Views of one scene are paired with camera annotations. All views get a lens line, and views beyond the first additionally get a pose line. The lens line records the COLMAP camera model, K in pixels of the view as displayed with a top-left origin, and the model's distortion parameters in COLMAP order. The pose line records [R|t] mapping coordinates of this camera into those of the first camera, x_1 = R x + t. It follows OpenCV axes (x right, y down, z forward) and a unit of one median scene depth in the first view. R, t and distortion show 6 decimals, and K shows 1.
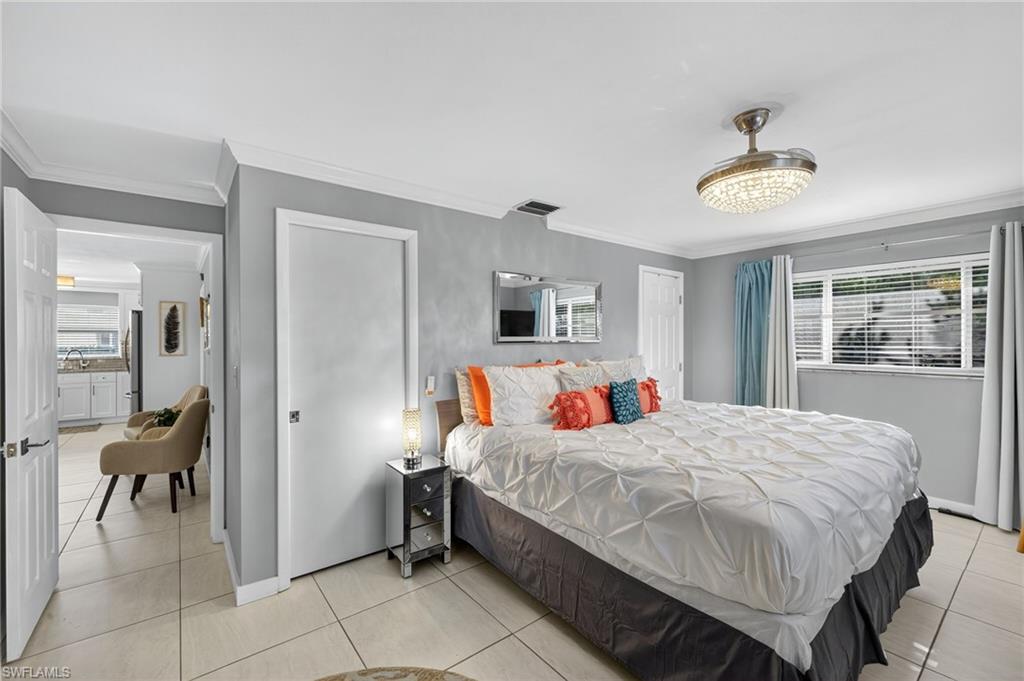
lens RADIAL K [[427.4, 0, 512.0], [0, 427.4, 340.5], [0, 0, 1]] dist [-0.000149, -0.000101]
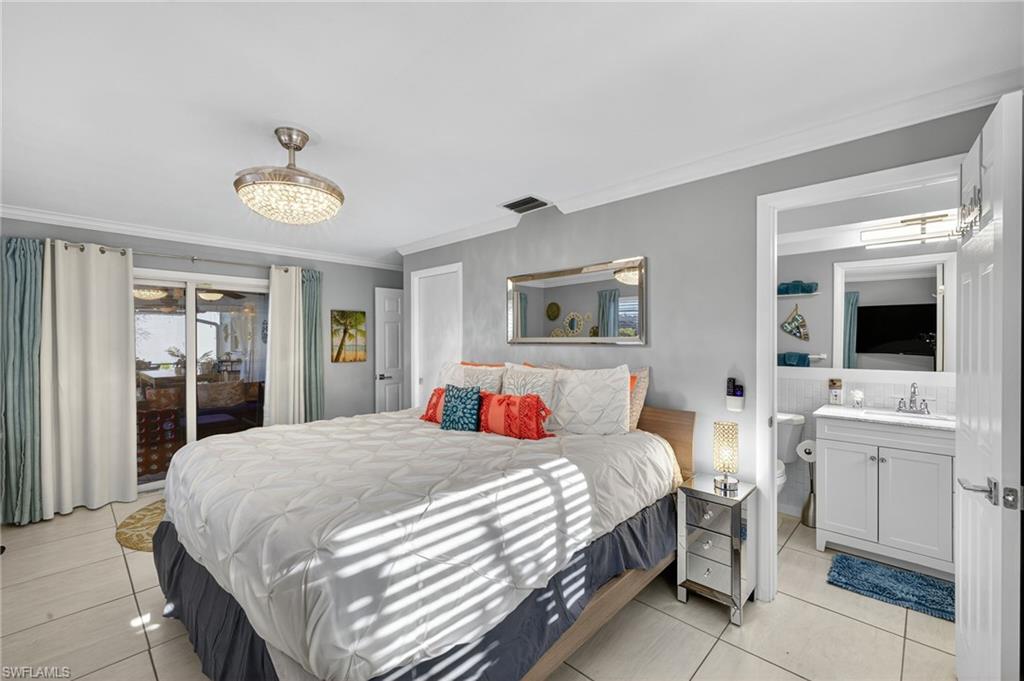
lens RADIAL K [[427.4, 0, 512.0], [0, 427.4, 340.5], [0, 0, 1]] dist [-0.000149, -0.000101]
pose [[0.136126, 0.007619, -0.990662, 1.179032], [-0.000887, 0.999971, 0.007569, -0.011851], [0.990691, -0.000152, 0.136128, 0.970241]]
